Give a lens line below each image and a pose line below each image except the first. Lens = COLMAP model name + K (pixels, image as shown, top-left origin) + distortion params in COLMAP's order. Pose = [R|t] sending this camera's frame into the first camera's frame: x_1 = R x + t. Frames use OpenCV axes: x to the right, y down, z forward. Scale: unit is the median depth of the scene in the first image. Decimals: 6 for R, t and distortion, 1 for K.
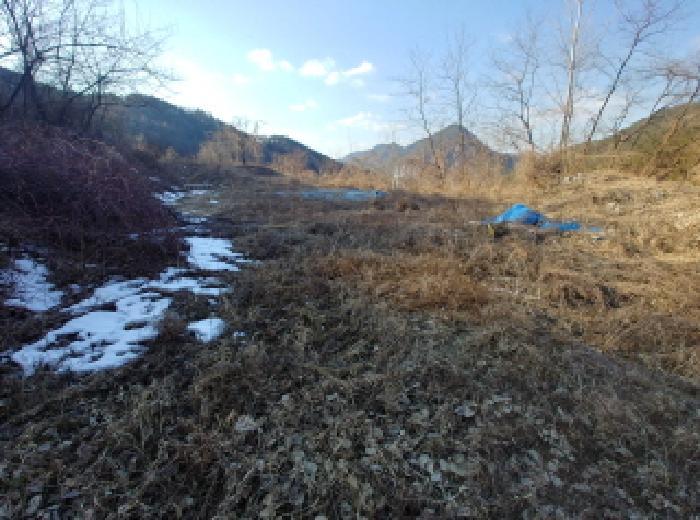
lens RADIAL K [[301.3, 0, 350.0], [0, 301.3, 260.0], [0, 0, 1]] dist [-0.018587, -0.000853]
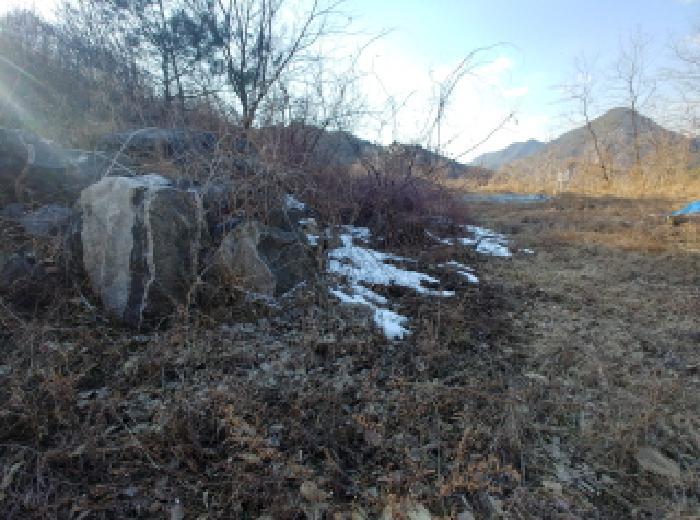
lens RADIAL K [[301.3, 0, 350.0], [0, 301.3, 260.0], [0, 0, 1]] dist [-0.018587, -0.000853]
pose [[0.922477, 0.035462, -0.384420, -0.132257], [-0.044847, 0.998874, -0.015472, 0.064208], [0.383439, 0.031513, 0.923029, -0.296764]]
